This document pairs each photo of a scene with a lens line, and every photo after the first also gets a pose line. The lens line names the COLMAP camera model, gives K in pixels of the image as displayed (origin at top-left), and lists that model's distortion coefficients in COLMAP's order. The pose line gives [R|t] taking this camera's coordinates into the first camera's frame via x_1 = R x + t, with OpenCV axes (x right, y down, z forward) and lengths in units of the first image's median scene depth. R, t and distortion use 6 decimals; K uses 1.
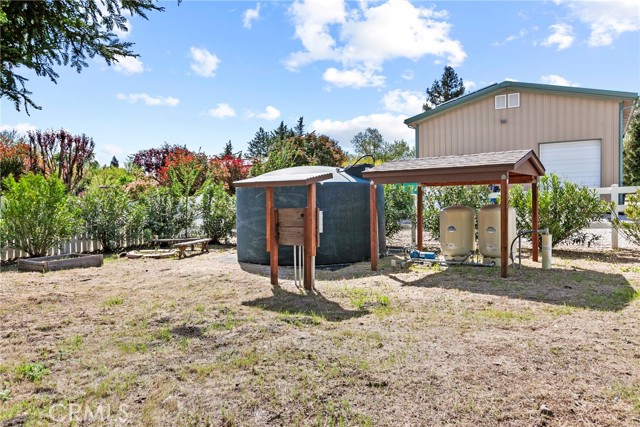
lens RADIAL K [[457.4, 0, 320.4], [0, 457.4, 212.9], [0, 0, 1]] dist [0.006976, 0.001407]
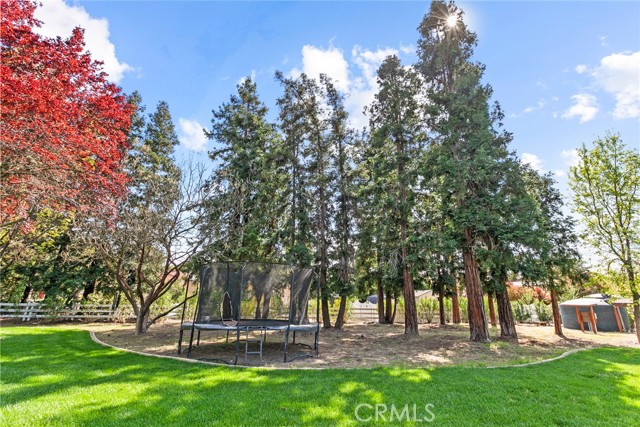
lens RADIAL K [[294.2, 0, 320.4], [0, 294.2, 212.9], [0, 0, 1]] dist [0.000340, 0.000028]
pose [[0.731303, -0.147235, -0.665972, 0.068209], [-0.070036, 0.955050, -0.288052, 0.053138], [0.678448, 0.257295, 0.688119, -2.092340]]
